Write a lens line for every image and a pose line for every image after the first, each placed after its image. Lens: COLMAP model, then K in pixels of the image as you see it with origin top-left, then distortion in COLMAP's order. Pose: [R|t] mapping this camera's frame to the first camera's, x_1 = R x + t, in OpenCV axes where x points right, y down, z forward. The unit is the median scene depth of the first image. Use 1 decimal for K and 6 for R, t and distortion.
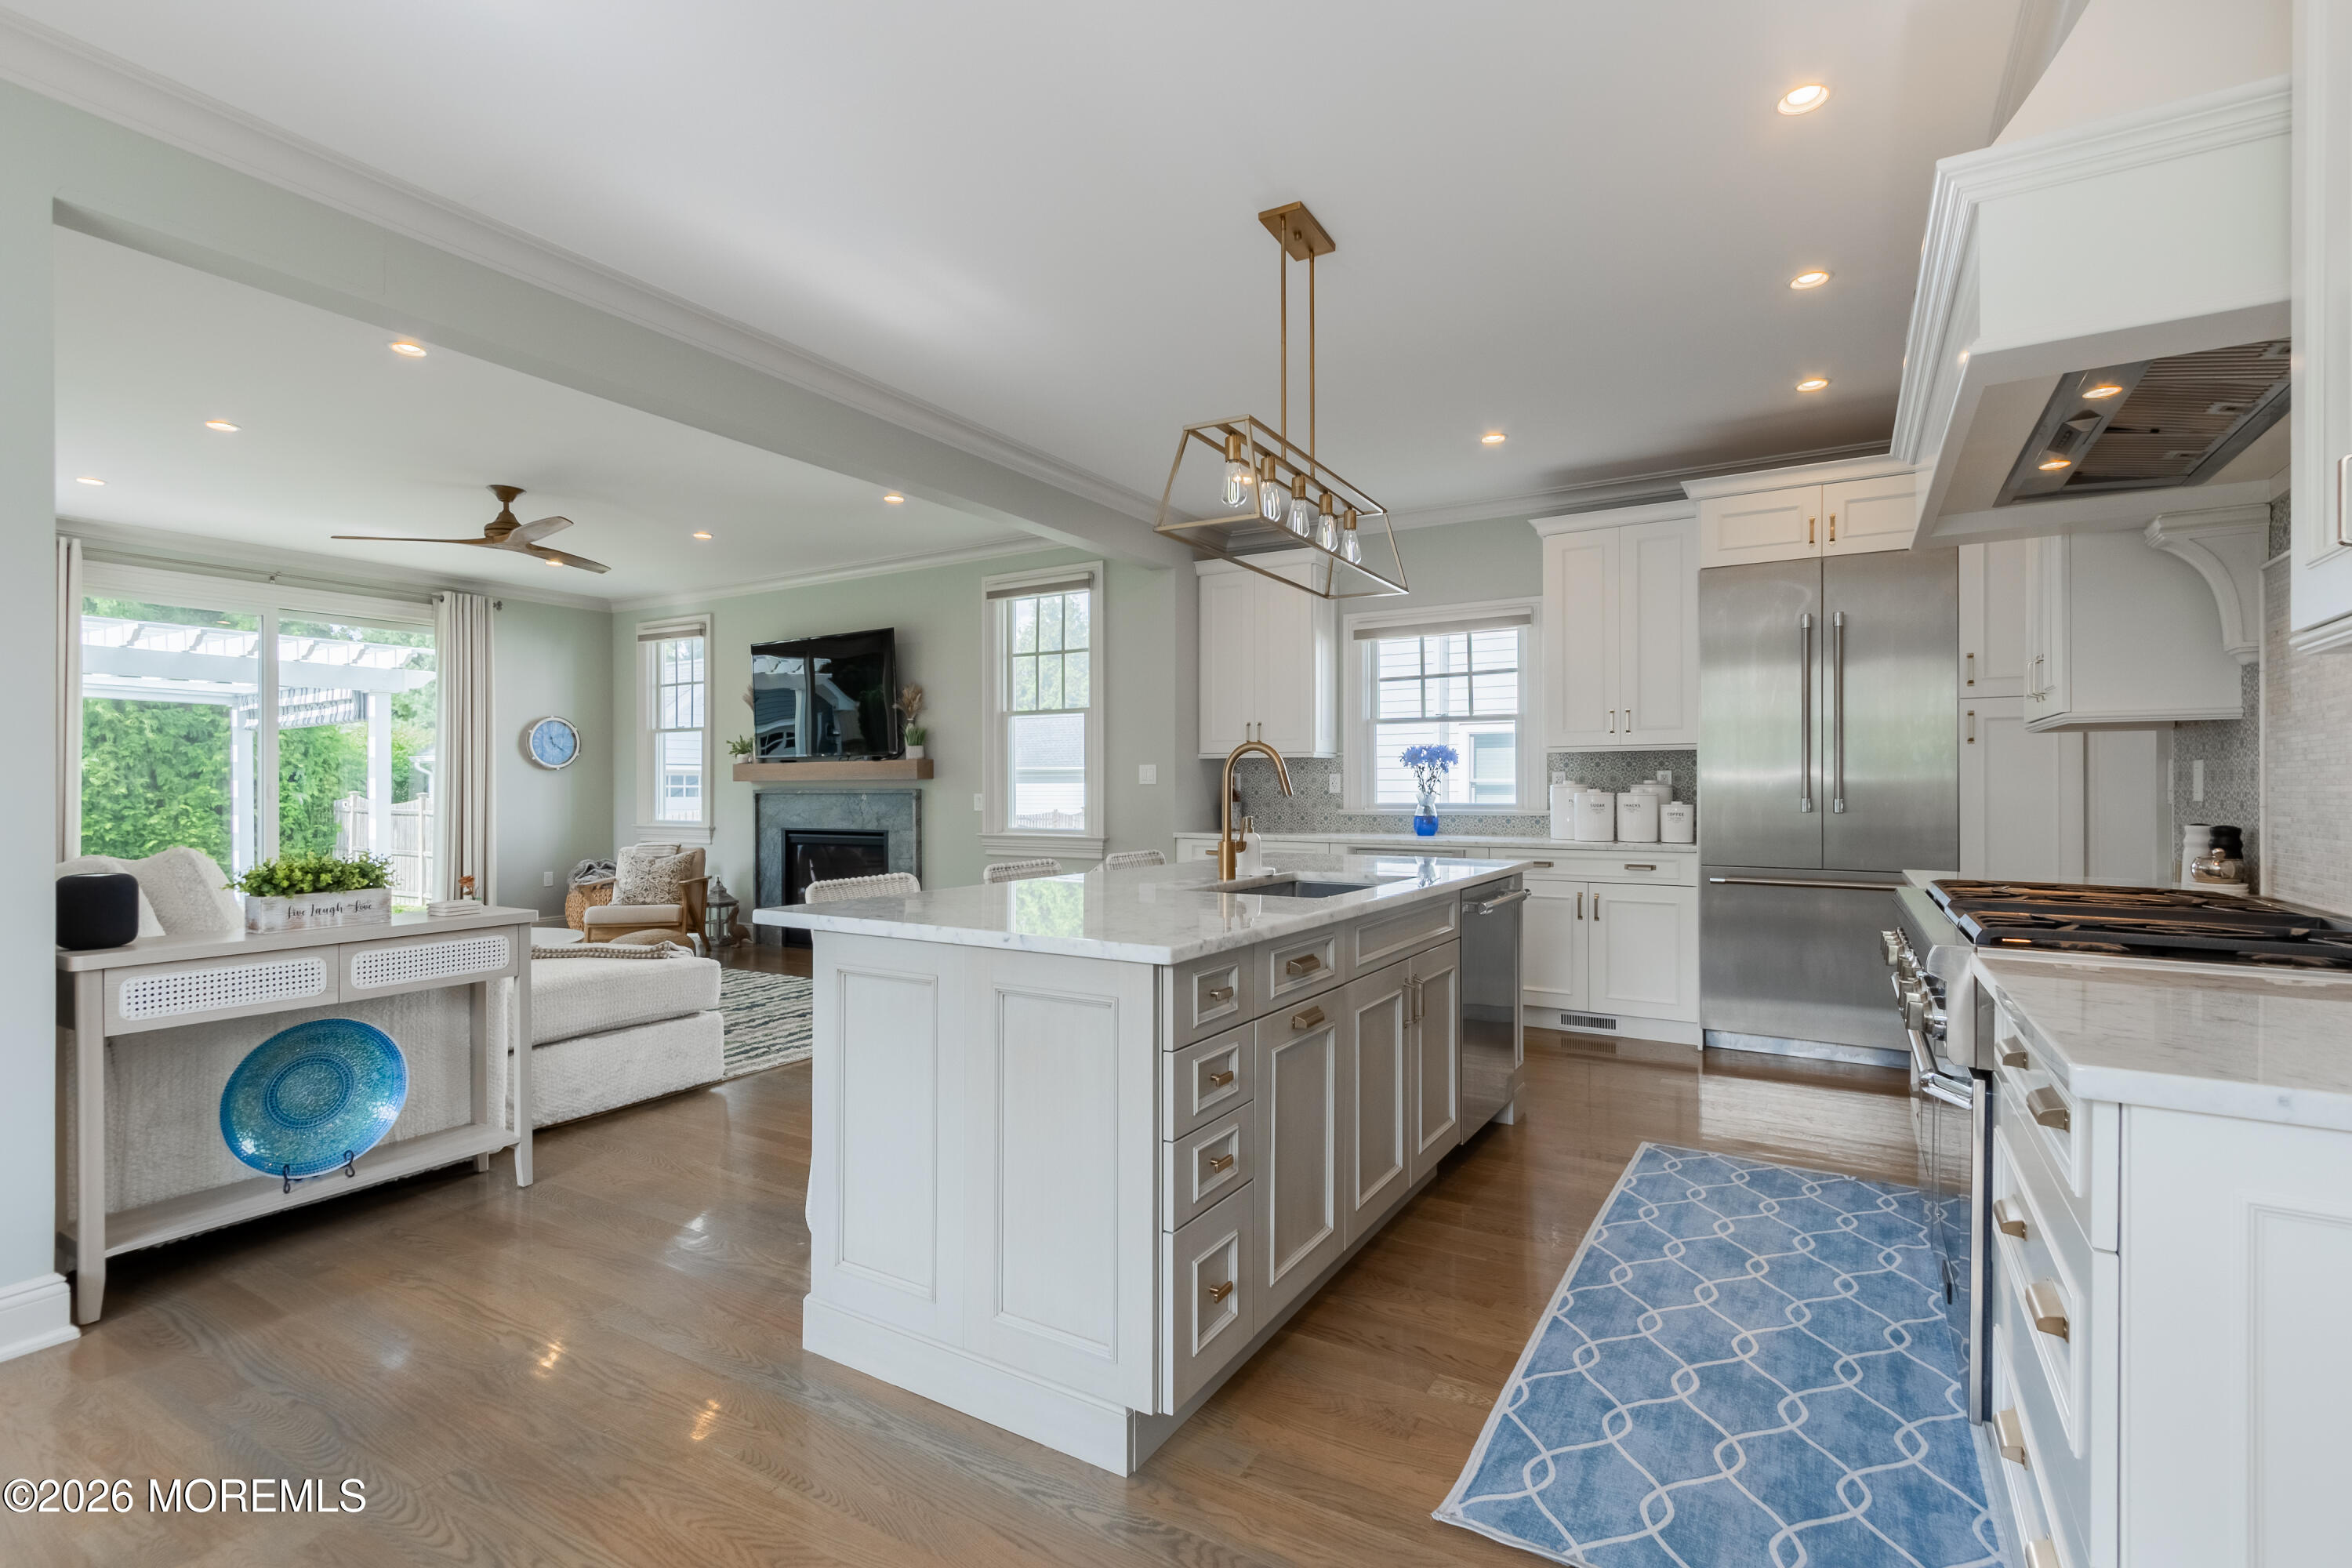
lens RADIAL K [[1087.6, 0, 1170.7], [0, 1087.6, 783.1], [0, 0, 1]] dist [0.005502, -0.000791]
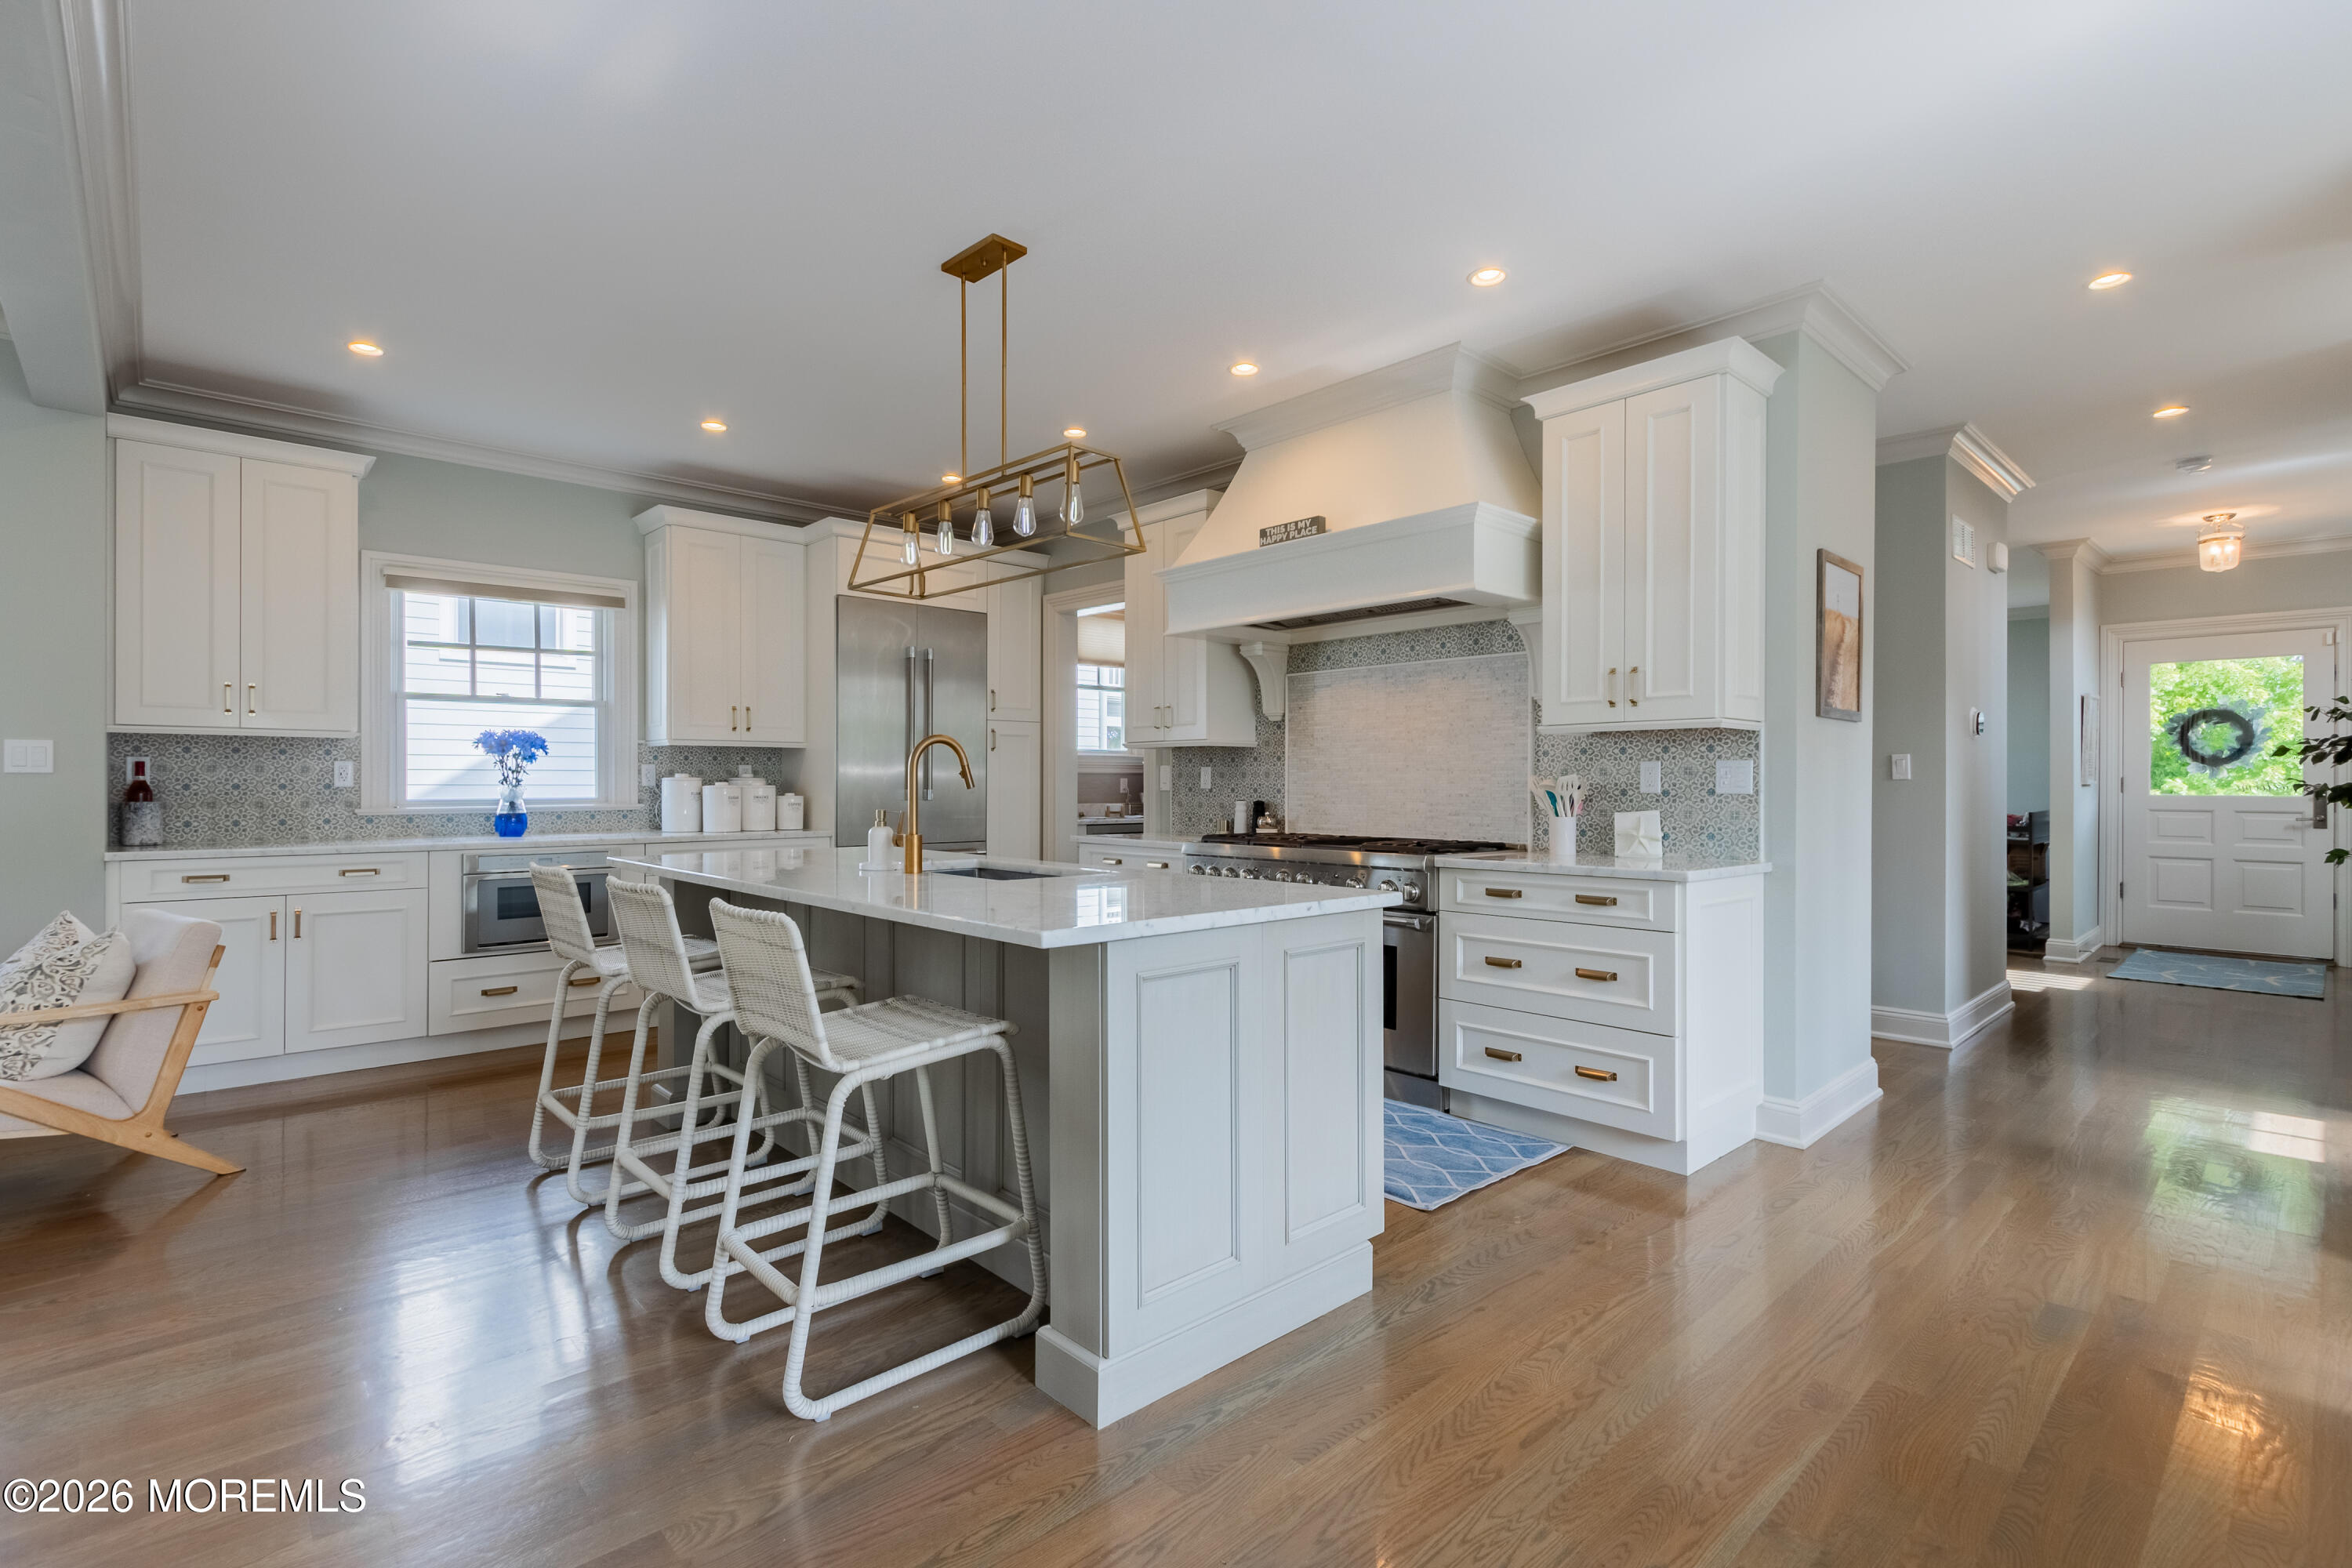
lens RADIAL K [[1087.6, 0, 1151.3], [0, 1087.6, 783.7], [0, 0, 1]] dist [0.005502, -0.000791]
pose [[0.275435, 0.000340, 0.961320, -0.368420], [-0.006336, 0.999979, 0.001462, 0.002159], [-0.961299, -0.006494, 0.275432, 0.233155]]
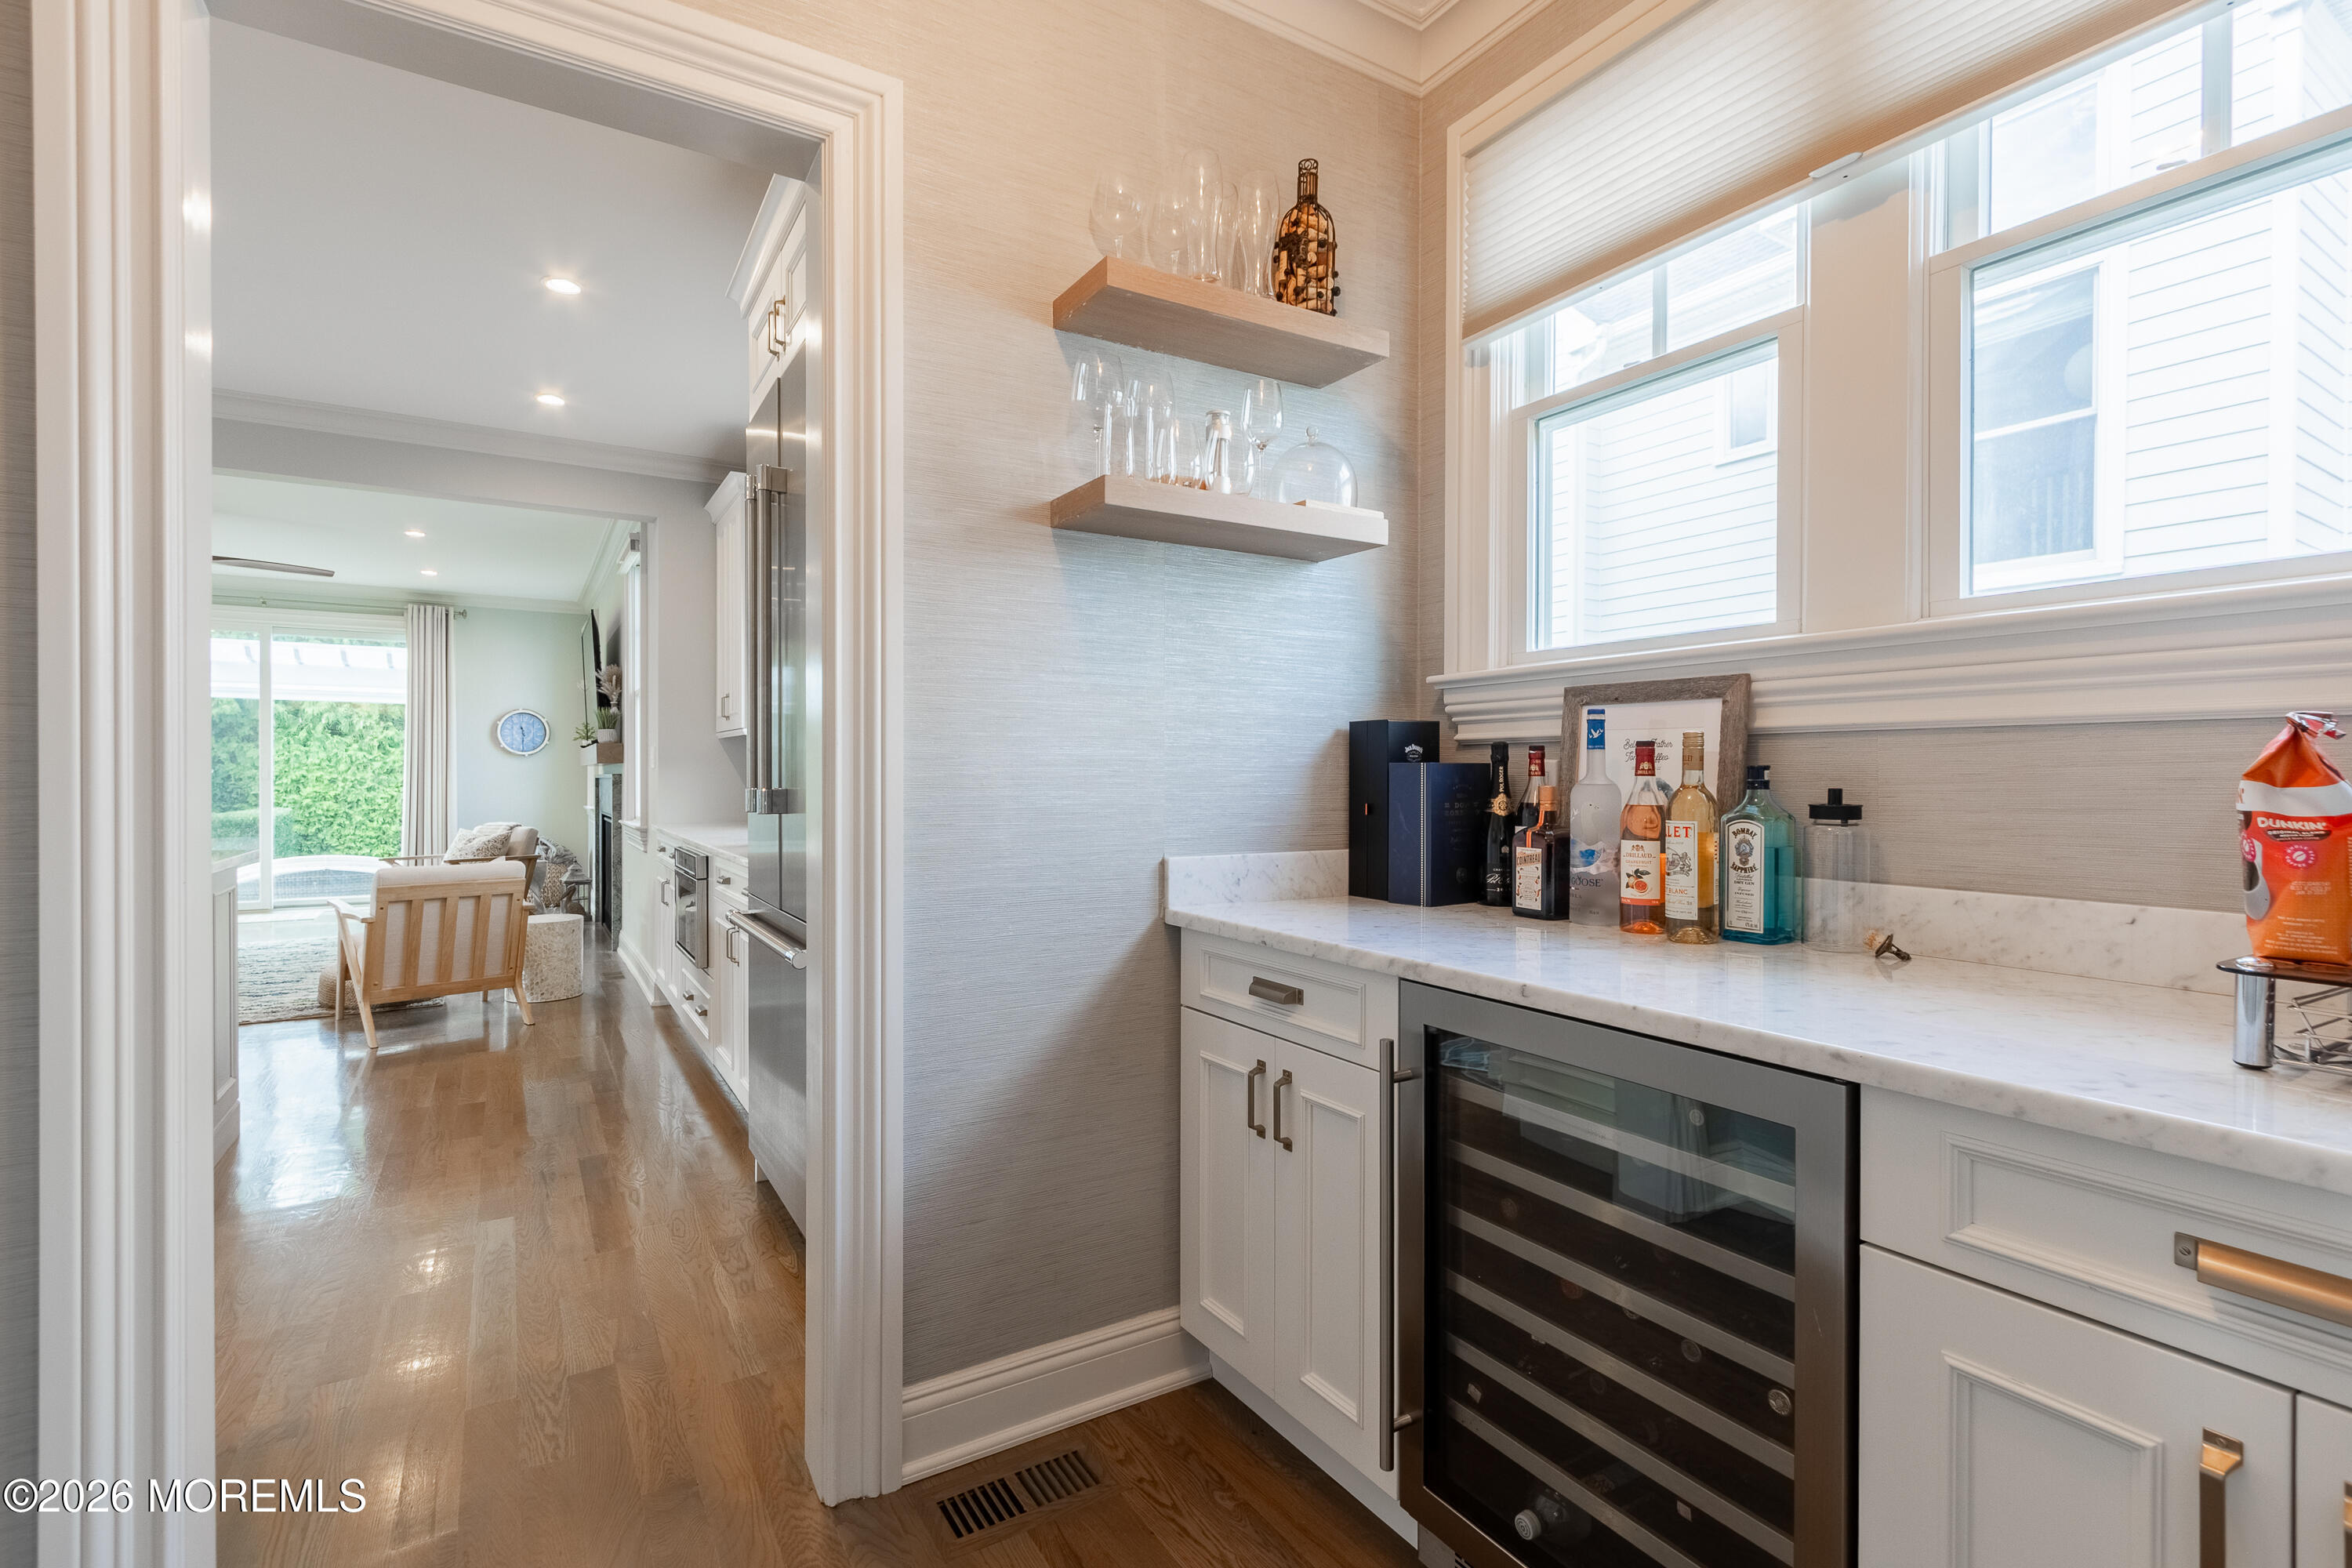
lens RADIAL K [[1087.6, 0, 1184.7], [0, 1087.6, 776.7], [0, 0, 1]] dist [0.005502, -0.000791]
pose [[0.894964, 0.005096, -0.446110, 0.669945], [-0.002556, 0.999977, 0.006296, 0.000169], [0.446132, -0.004495, 0.894956, 0.356539]]
